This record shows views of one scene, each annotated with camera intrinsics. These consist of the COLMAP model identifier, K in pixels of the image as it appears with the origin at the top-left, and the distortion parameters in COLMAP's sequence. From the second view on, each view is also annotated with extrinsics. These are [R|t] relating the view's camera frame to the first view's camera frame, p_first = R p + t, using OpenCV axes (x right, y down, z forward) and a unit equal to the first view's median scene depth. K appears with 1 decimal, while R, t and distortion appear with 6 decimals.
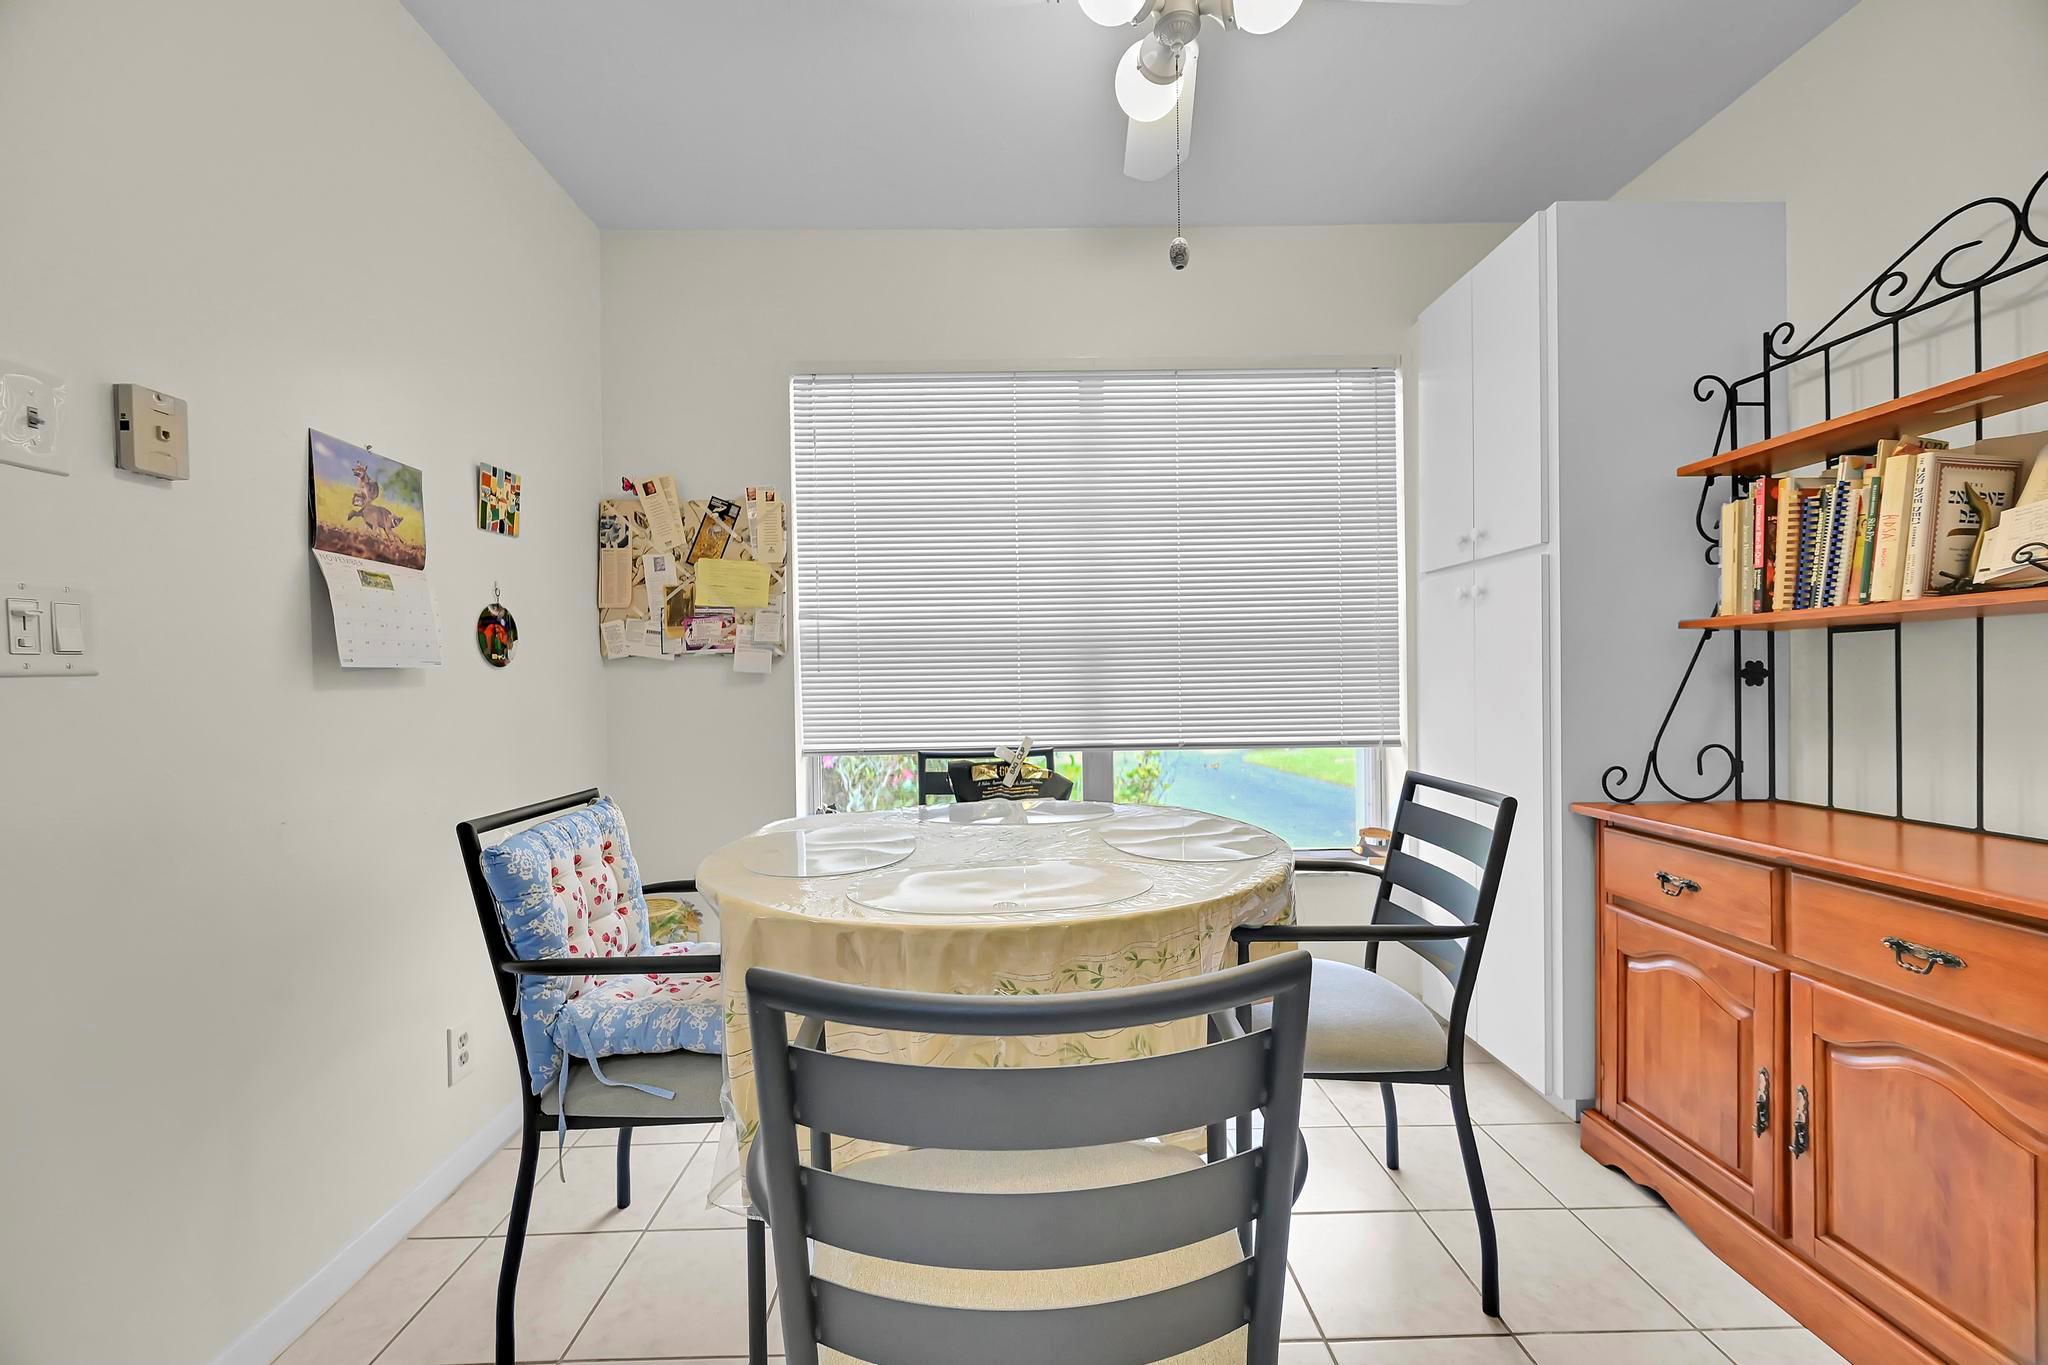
lens RADIAL K [[802.9, 0, 1017.8], [0, 802.9, 676.6], [0, 0, 1]] dist [-0.001175, -0.000105]
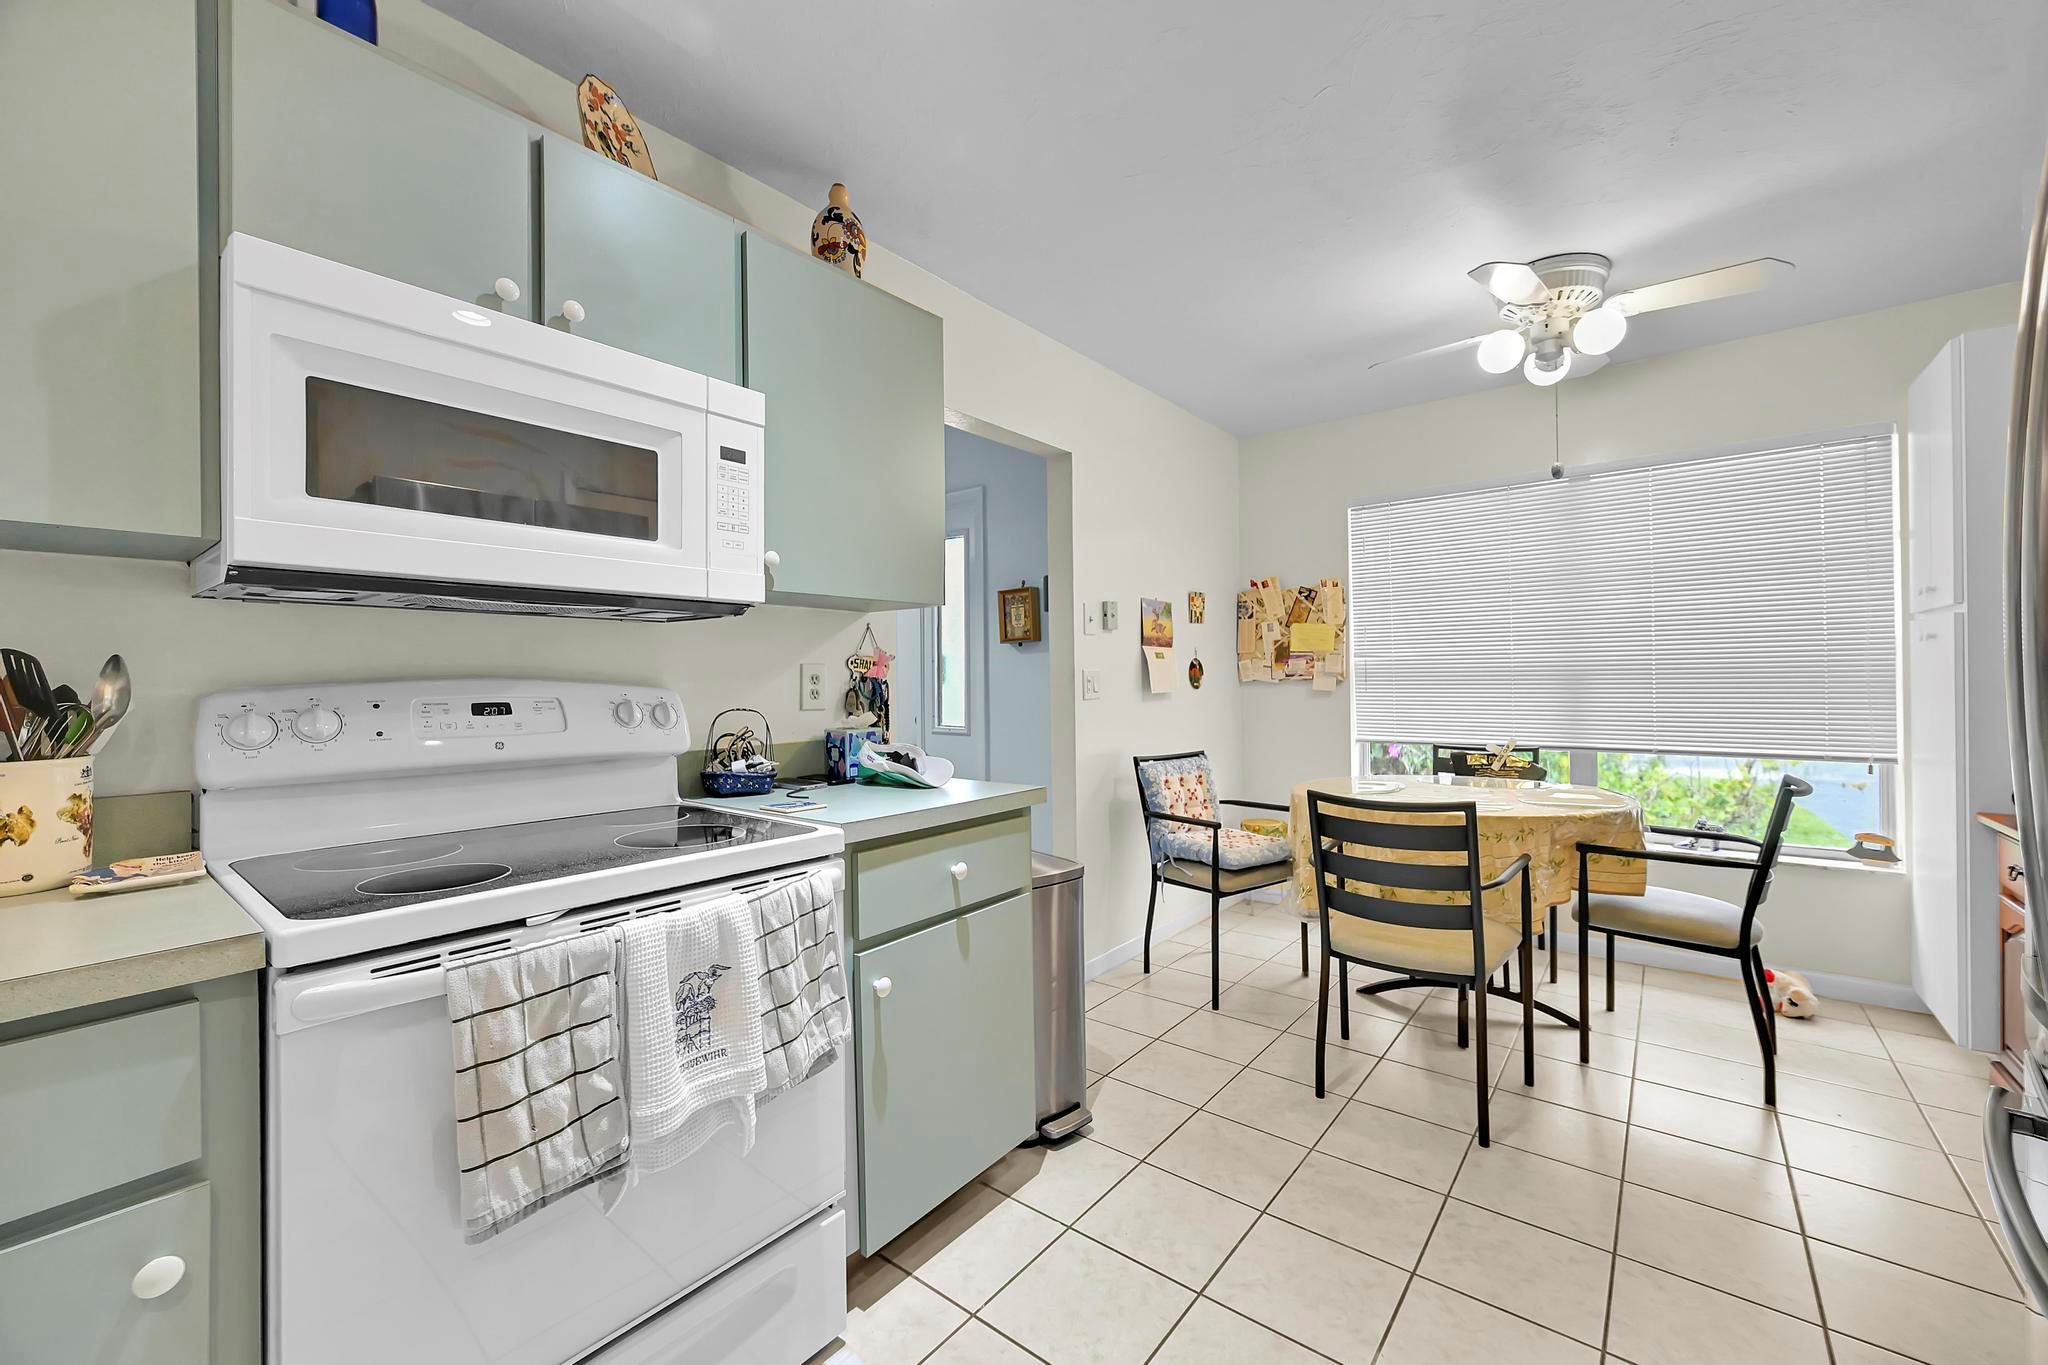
lens RADIAL K [[812.7, 0, 1019.7], [0, 812.7, 677.9], [0, 0, 1]] dist [0.000194, 0.000000]
pose [[0.765748, 0.006388, -0.643109, 0.277155], [0.002168, 0.999919, 0.012513, -0.055287], [0.643137, -0.010976, 0.765672, -0.715967]]
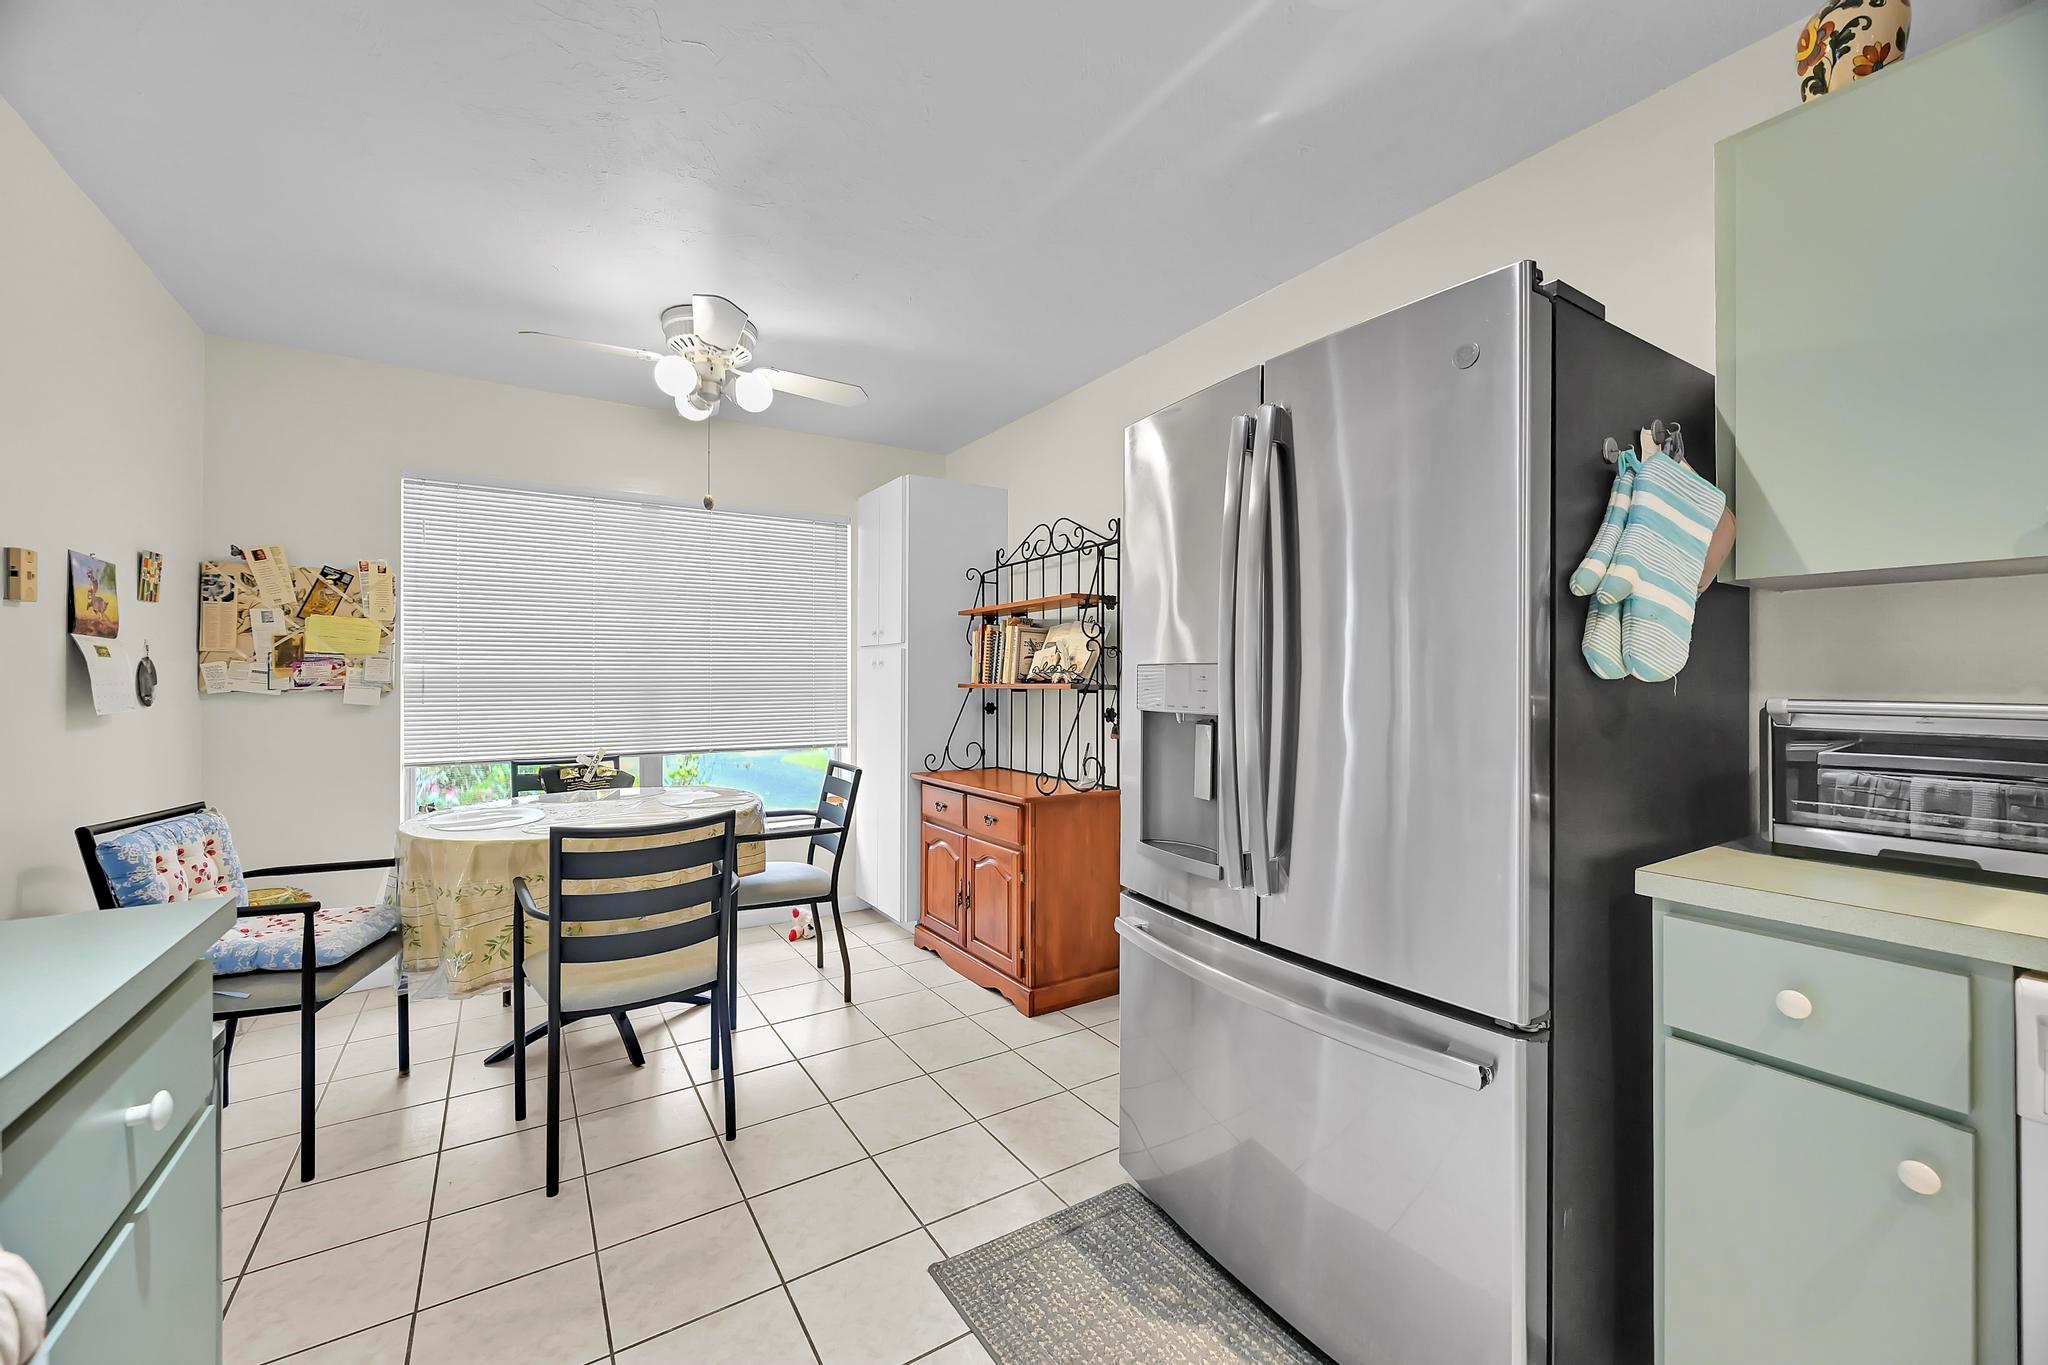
lens RADIAL K [[802.9, 0, 1017.8], [0, 802.9, 676.6], [0, 0, 1]] dist [-0.001175, -0.000105]
pose [[0.853349, 0.015872, 0.521098, -0.106099], [-0.014520, 0.999872, -0.006677, -0.058244], [-0.521138, -0.001868, 0.853471, -0.667493]]
